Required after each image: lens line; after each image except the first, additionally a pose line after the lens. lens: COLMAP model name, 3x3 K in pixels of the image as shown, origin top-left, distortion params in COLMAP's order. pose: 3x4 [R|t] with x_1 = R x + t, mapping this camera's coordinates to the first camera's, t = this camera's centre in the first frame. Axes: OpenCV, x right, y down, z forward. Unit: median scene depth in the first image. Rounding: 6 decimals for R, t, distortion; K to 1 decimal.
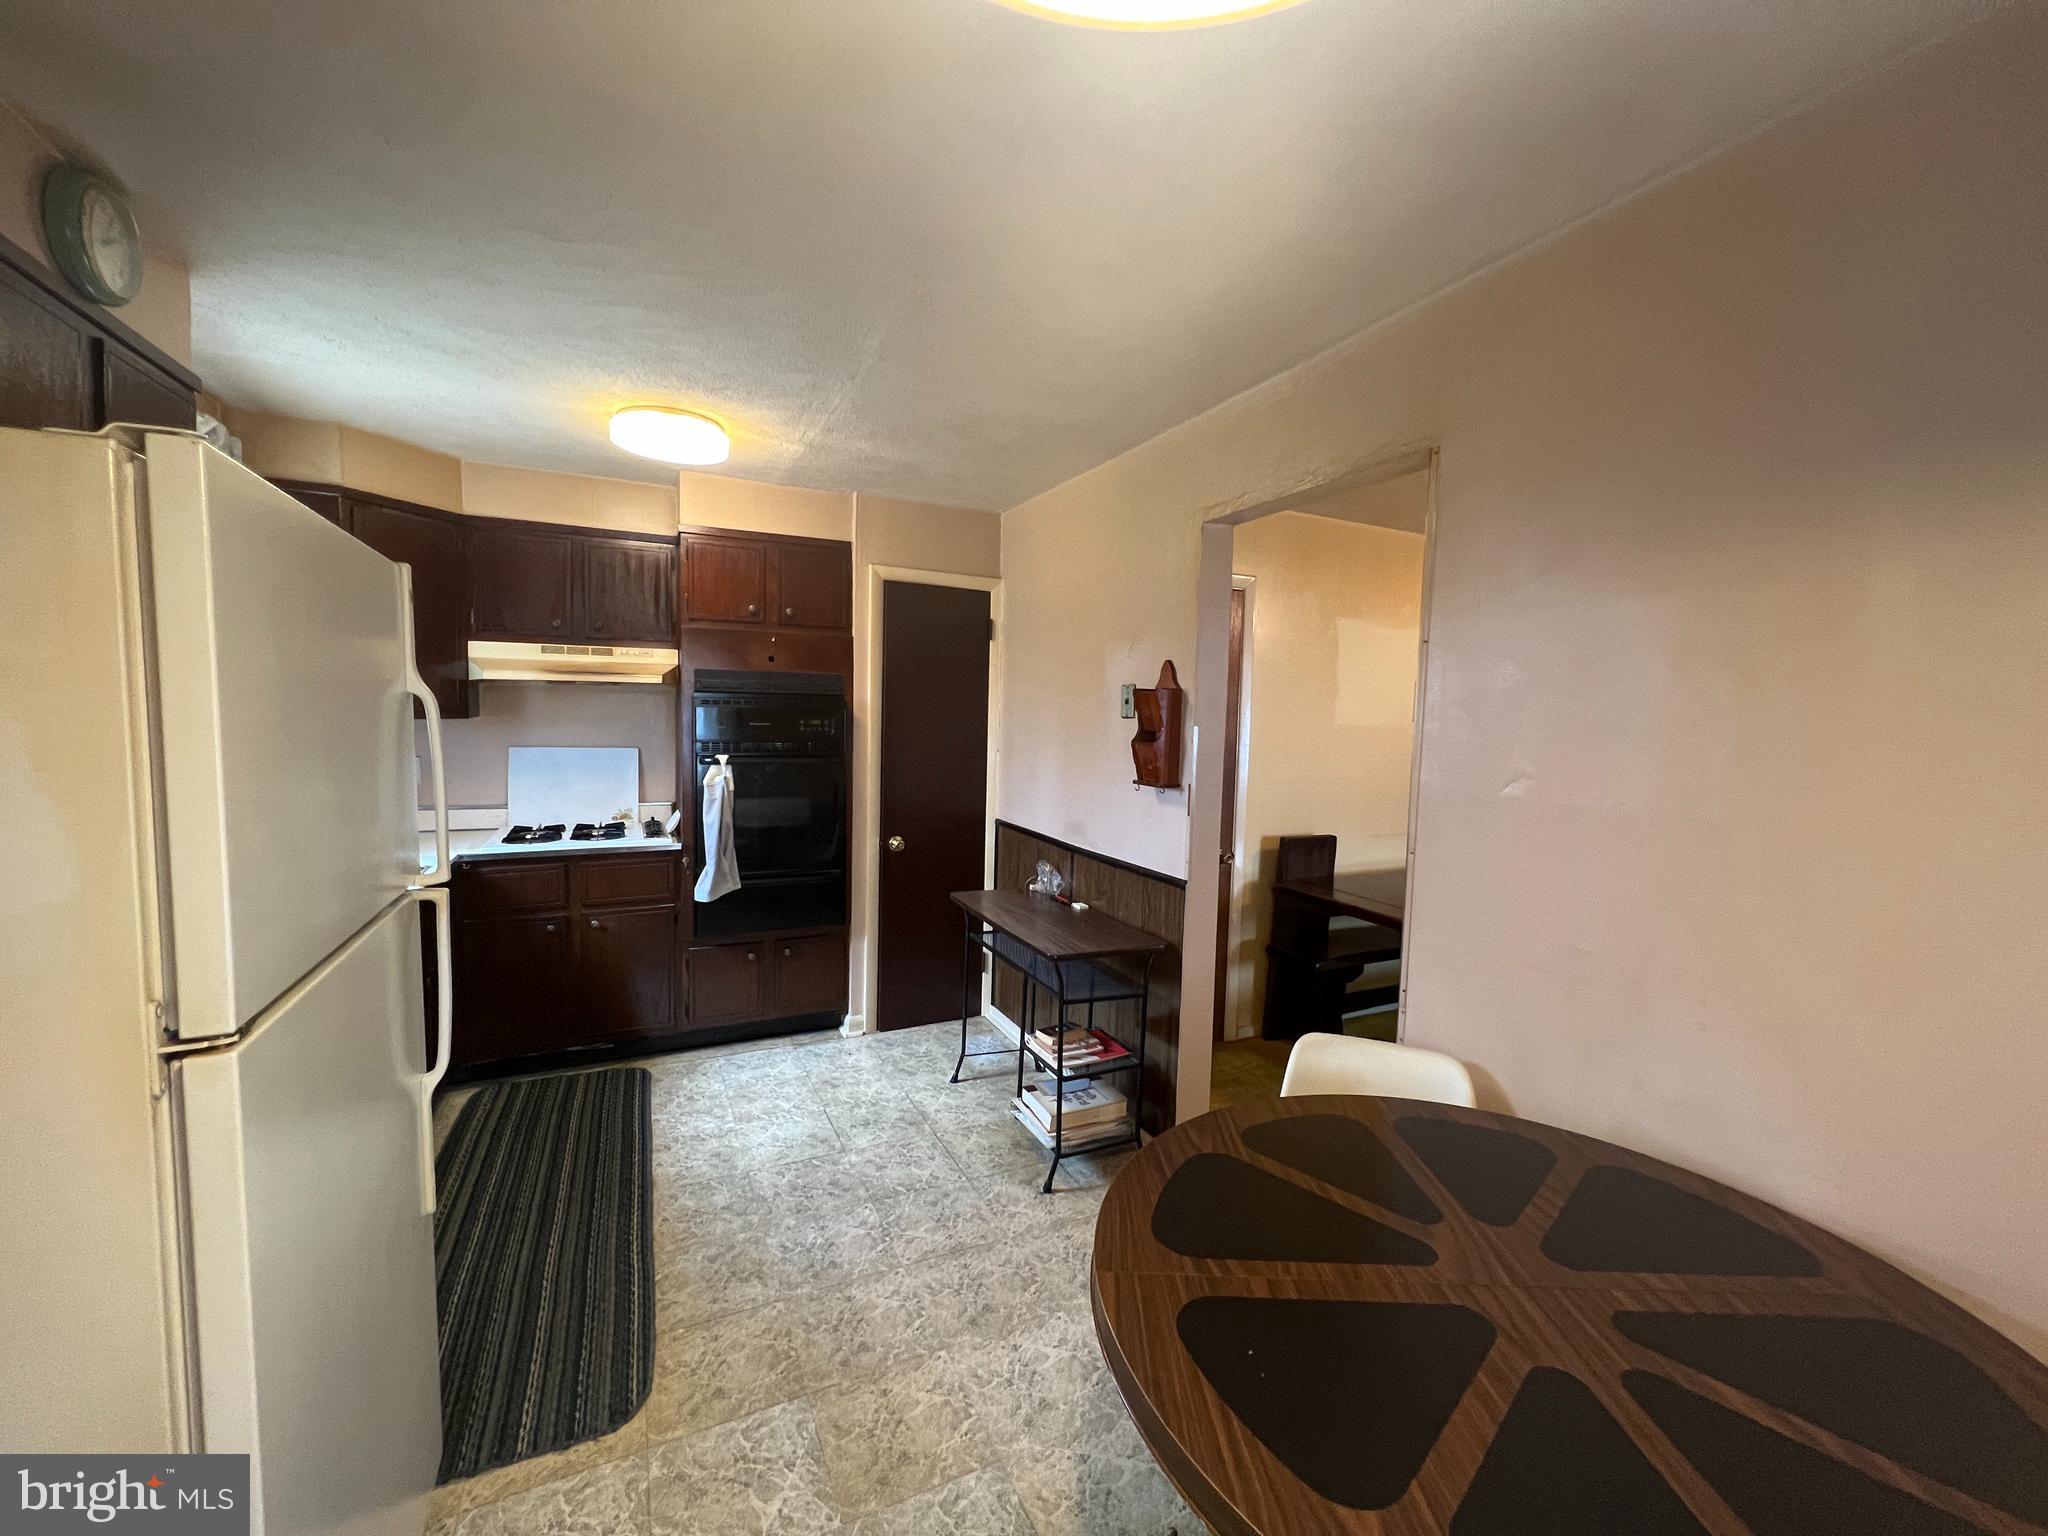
lens RADIAL K [[827.0, 0, 1024.5], [0, 827.0, 771.8], [0, 0, 1]] dist [0.003790, 0.000007]
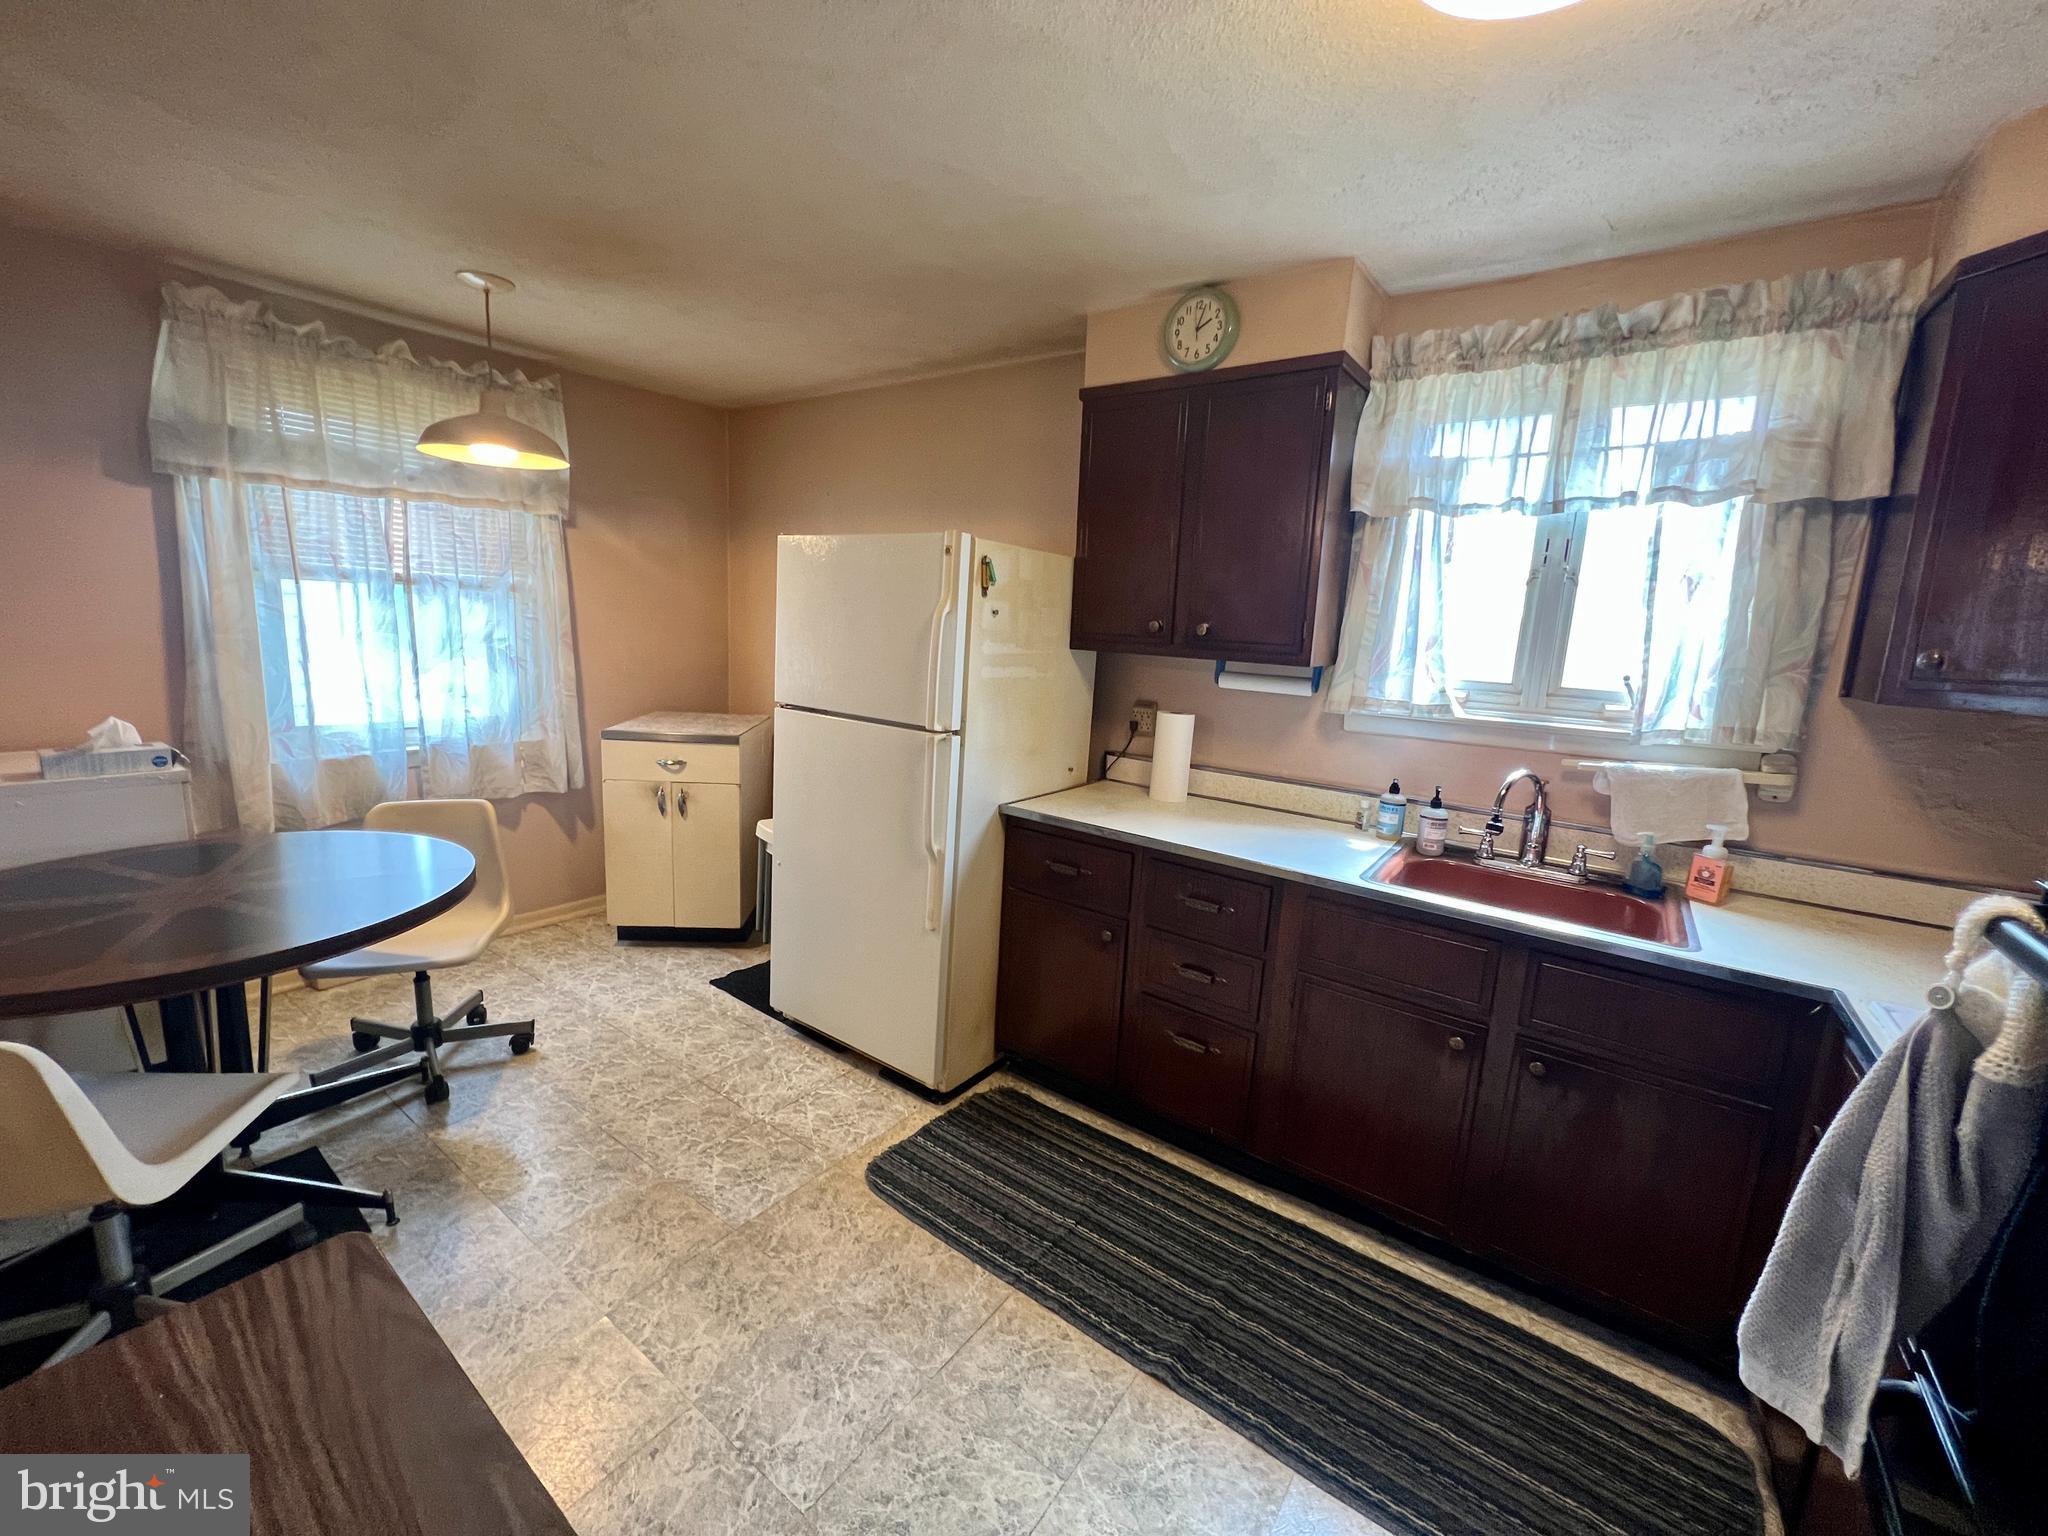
lens RADIAL K [[827.0, 0, 1024.9], [0, 827.0, 762.5], [0, 0, 1]] dist [0.003790, 0.000007]
pose [[-0.877818, 0.013710, -0.478799, -0.069602], [-0.103415, 0.970591, 0.217389, -0.125275], [0.467698, 0.240343, -0.850584, 1.742321]]
